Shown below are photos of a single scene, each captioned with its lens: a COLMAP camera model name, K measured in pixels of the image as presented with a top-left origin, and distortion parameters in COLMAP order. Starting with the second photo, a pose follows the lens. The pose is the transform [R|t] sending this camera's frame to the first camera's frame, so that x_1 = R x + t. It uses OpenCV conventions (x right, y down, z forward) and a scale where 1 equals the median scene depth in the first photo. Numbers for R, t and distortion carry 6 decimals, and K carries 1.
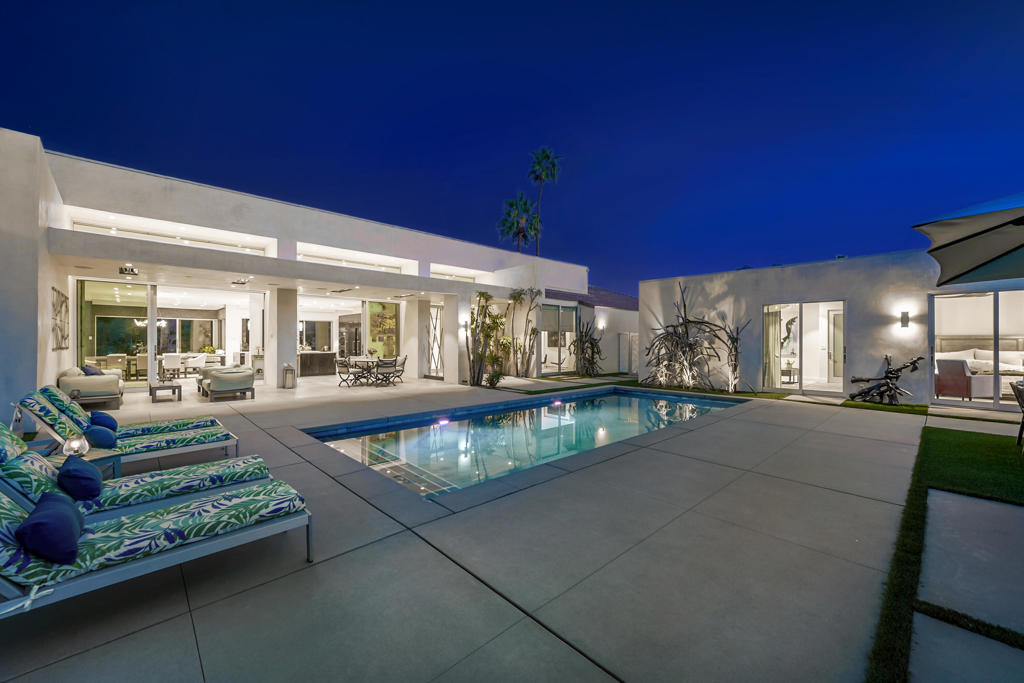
lens RADIAL K [[400.4, 0, 502.0], [0, 400.4, 341.8], [0, 0, 1]] dist [0.001191, 0.000058]
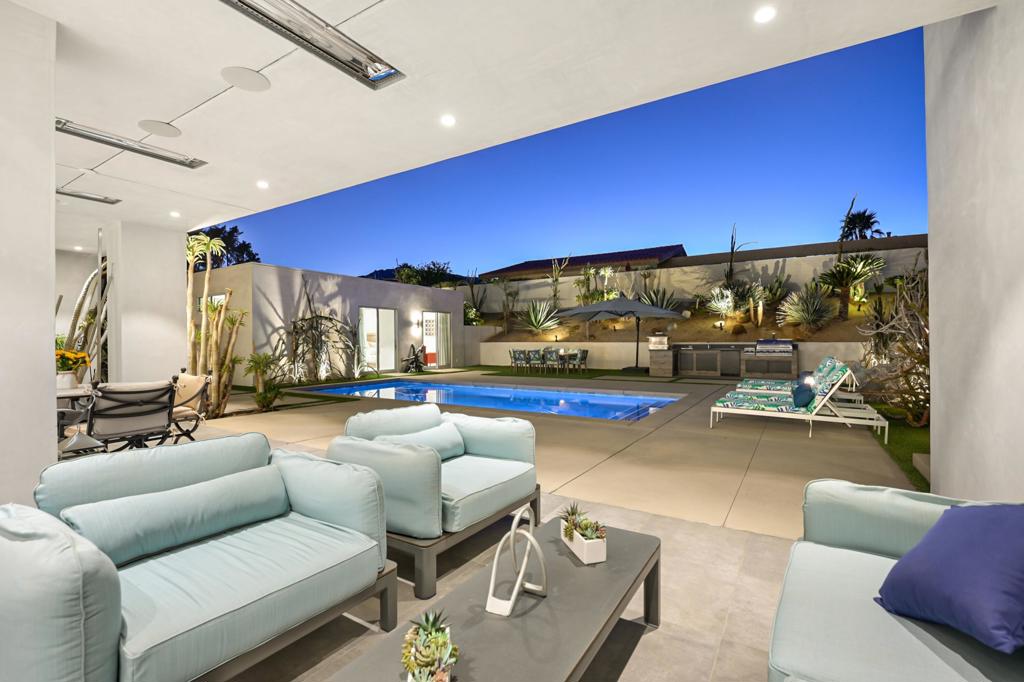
lens RADIAL K [[467.0, 0, 490.4], [0, 467.0, 342.7], [0, 0, 1]] dist [-0.021916, 0.000074]
pose [[-0.234616, -0.009064, 0.972046, -0.794892], [0.002779, 0.999946, 0.009995, 0.006112], [-0.972084, 0.005046, -0.234578, 0.864332]]
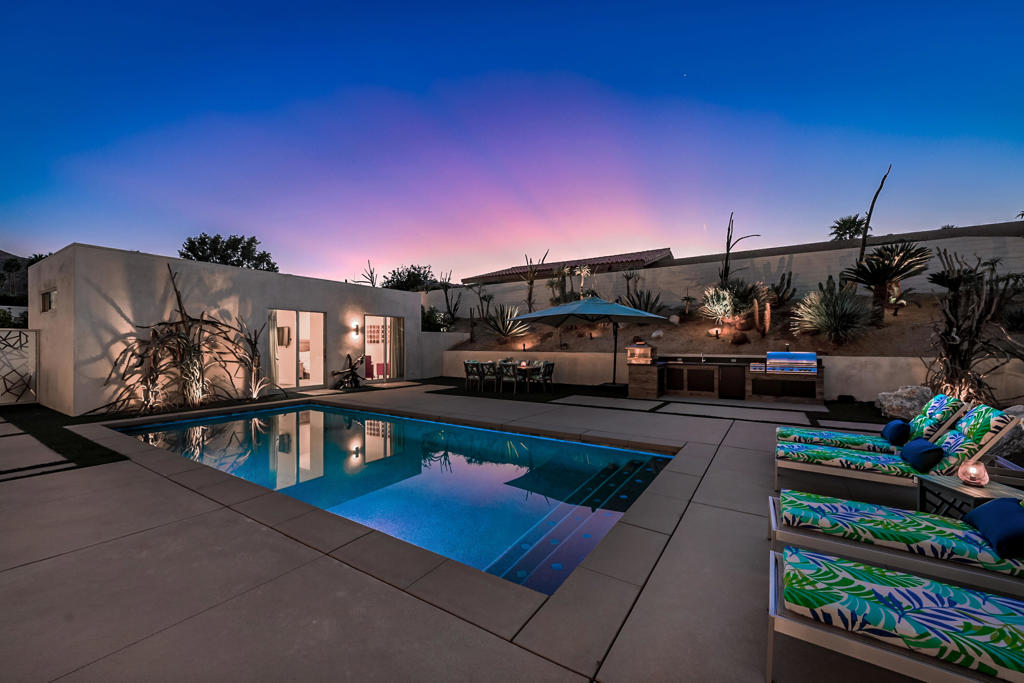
lens RADIAL K [[411.2, 0, 506.2], [0, 411.2, 340.6], [0, 0, 1]] dist [-0.000134, -0.000081]
pose [[-0.247970, 0.002818, 0.968764, -0.455597], [-0.001301, 0.999994, -0.003242, -0.008155], [-0.968767, -0.002064, -0.247965, 0.619185]]
